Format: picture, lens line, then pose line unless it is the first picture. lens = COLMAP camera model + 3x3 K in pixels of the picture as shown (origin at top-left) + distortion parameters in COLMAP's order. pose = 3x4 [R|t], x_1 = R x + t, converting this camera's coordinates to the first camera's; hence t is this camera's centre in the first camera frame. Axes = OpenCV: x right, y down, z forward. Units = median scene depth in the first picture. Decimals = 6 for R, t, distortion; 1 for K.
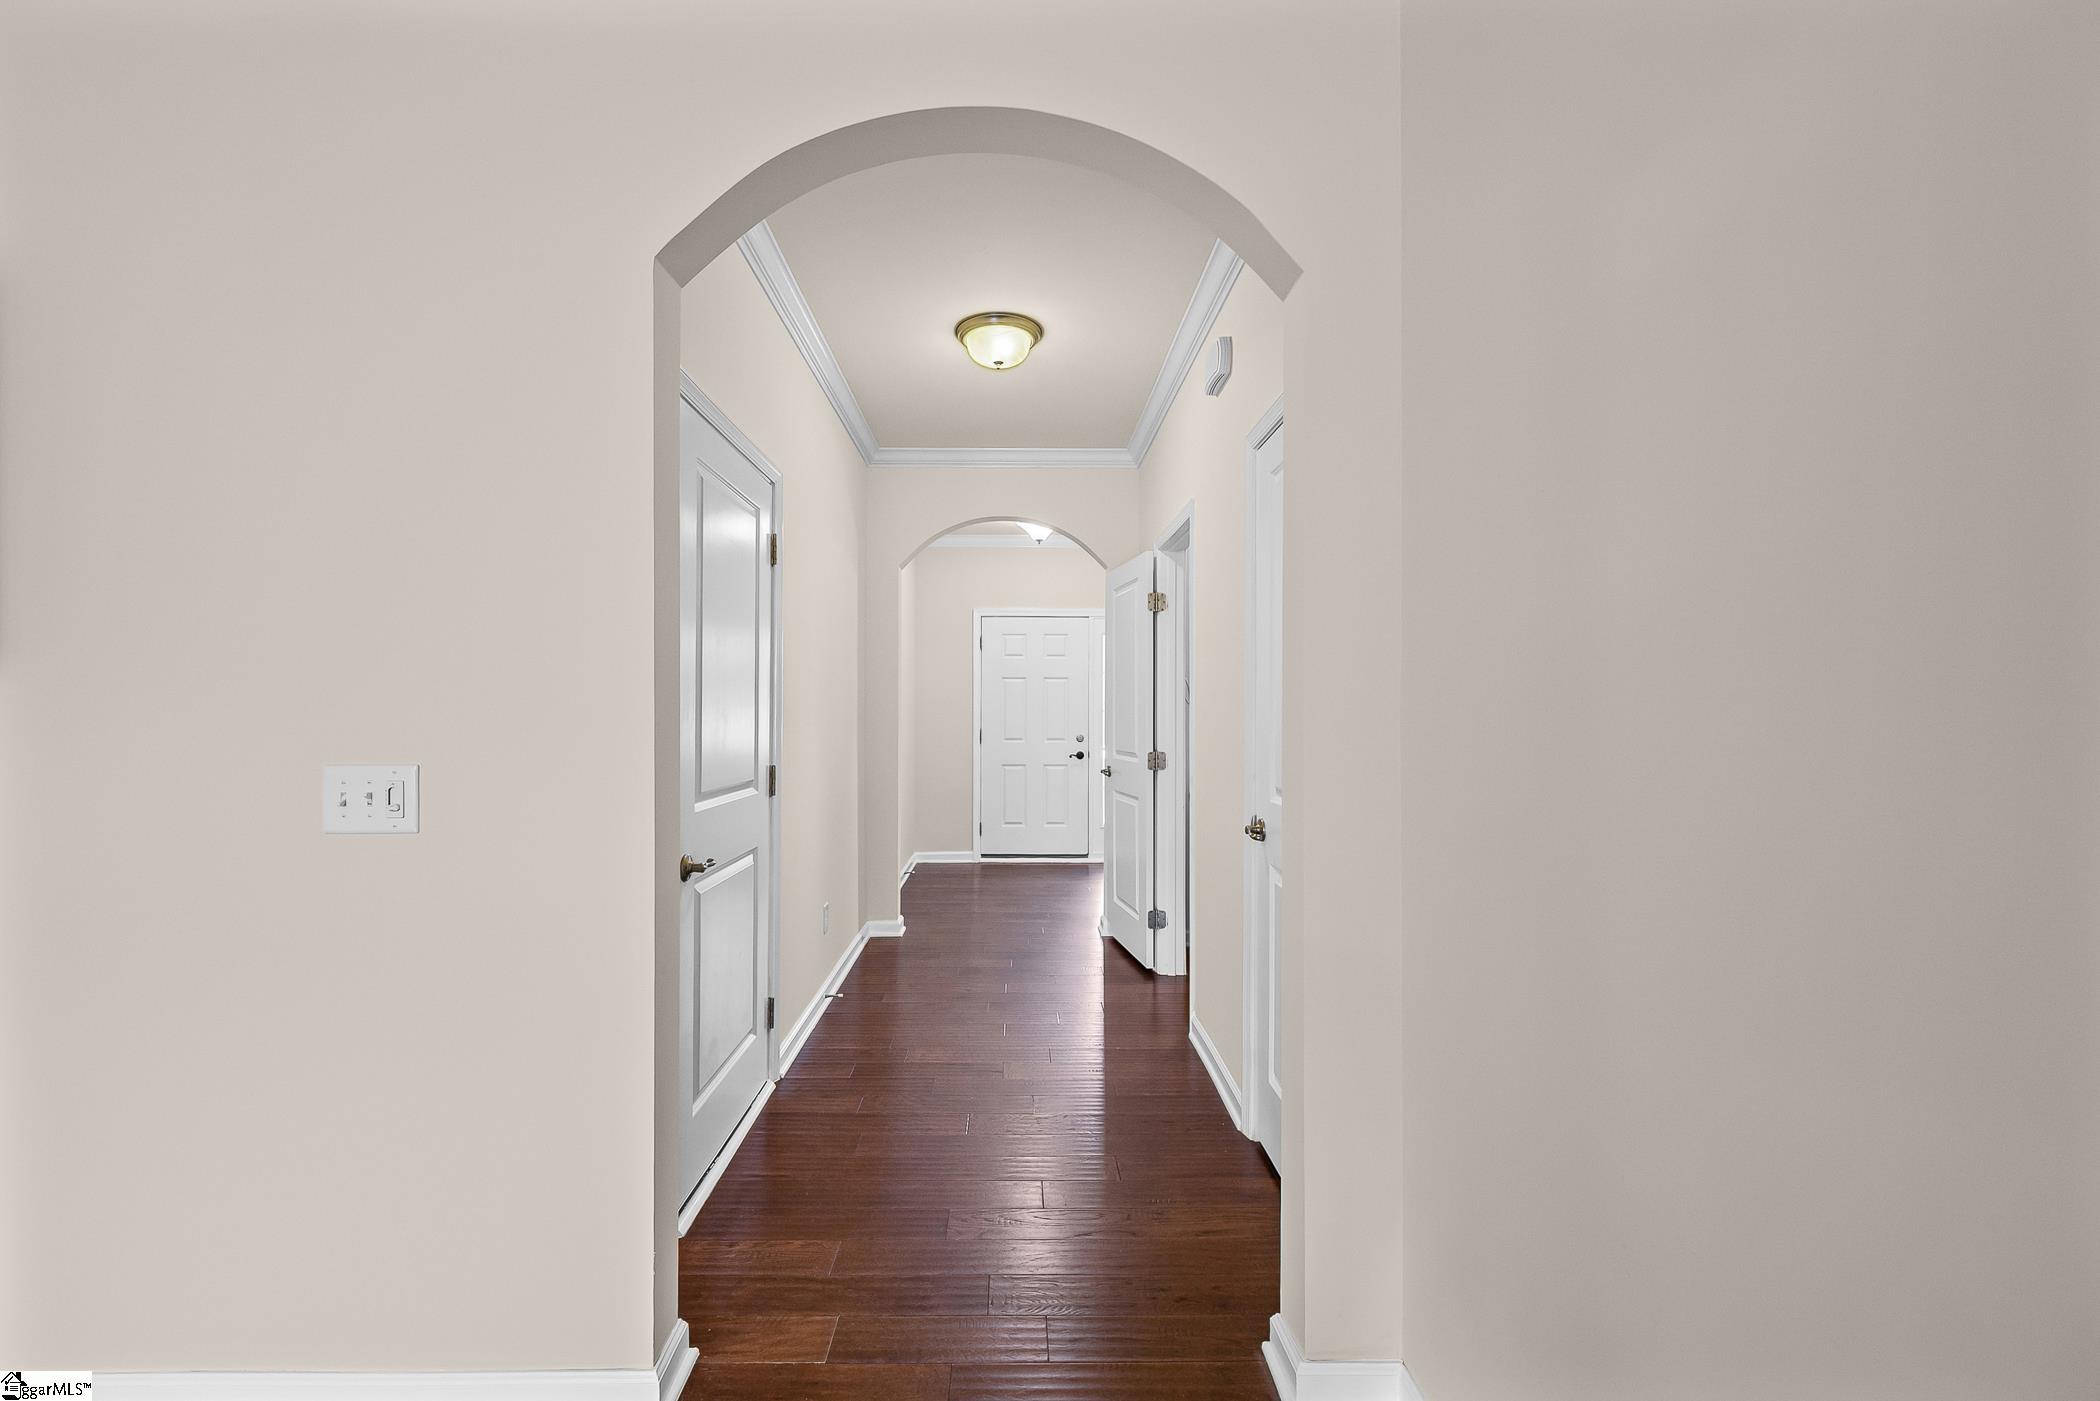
lens RADIAL K [[864.5, 0, 1045.5], [0, 864.5, 695.5], [0, 0, 1]] dist [0.000013, -0.000052]
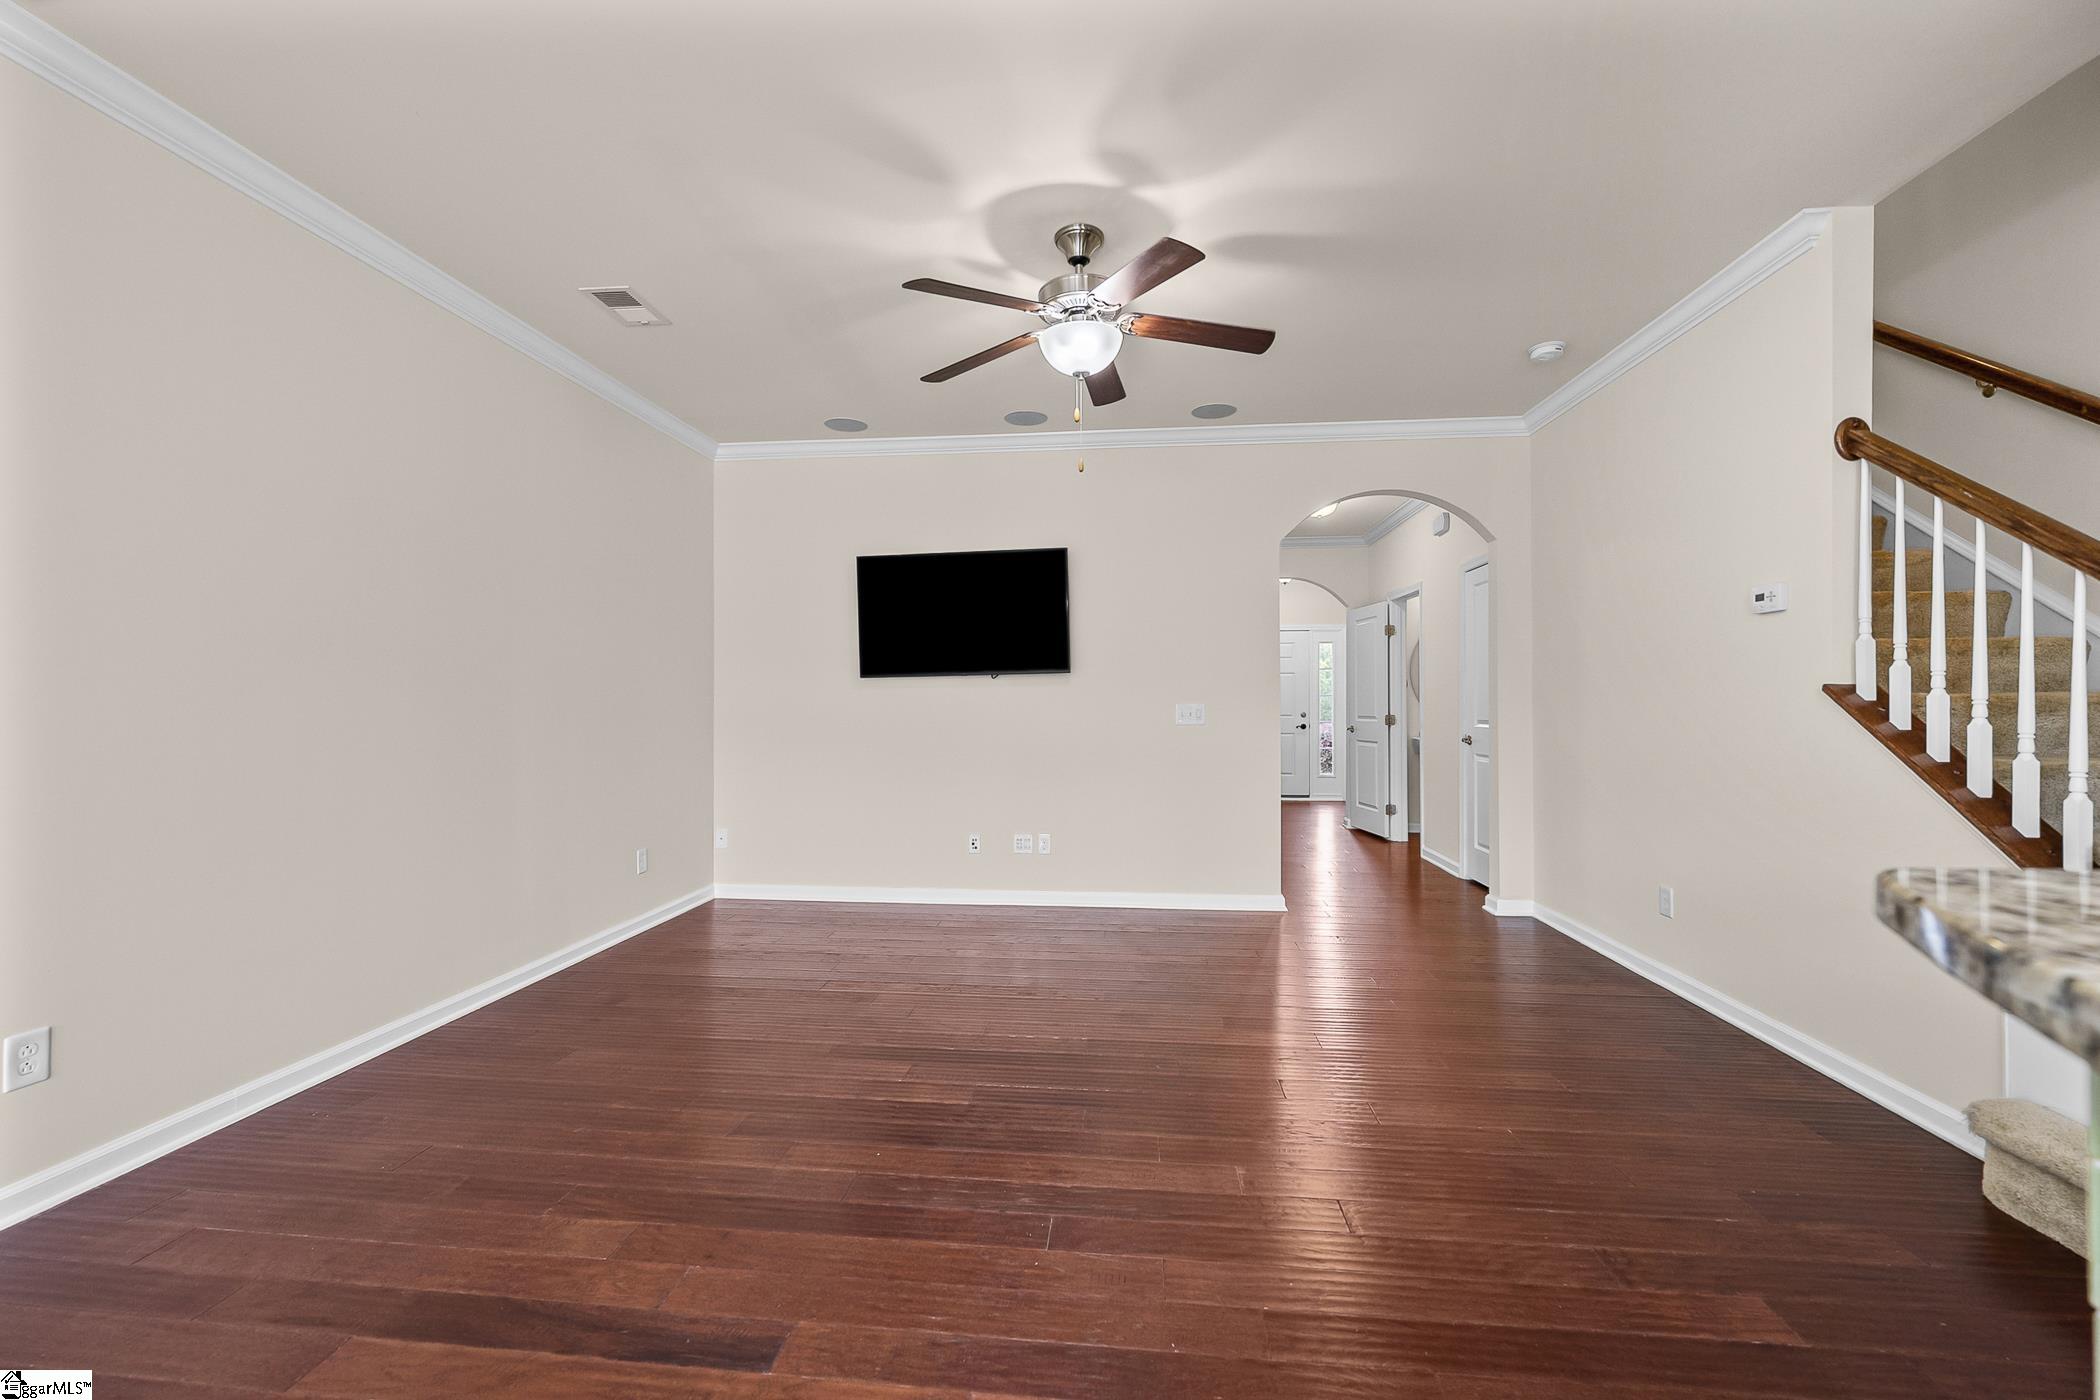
lens RADIAL K [[864.5, 0, 1045.5], [0, 864.5, 695.0], [0, 0, 1]] dist [0.000013, -0.000052]
pose [[0.990545, -0.006855, -0.137019, -0.327286], [0.007624, 0.999958, 0.005086, 0.010125], [0.136978, -0.006083, 0.990555, -0.847918]]
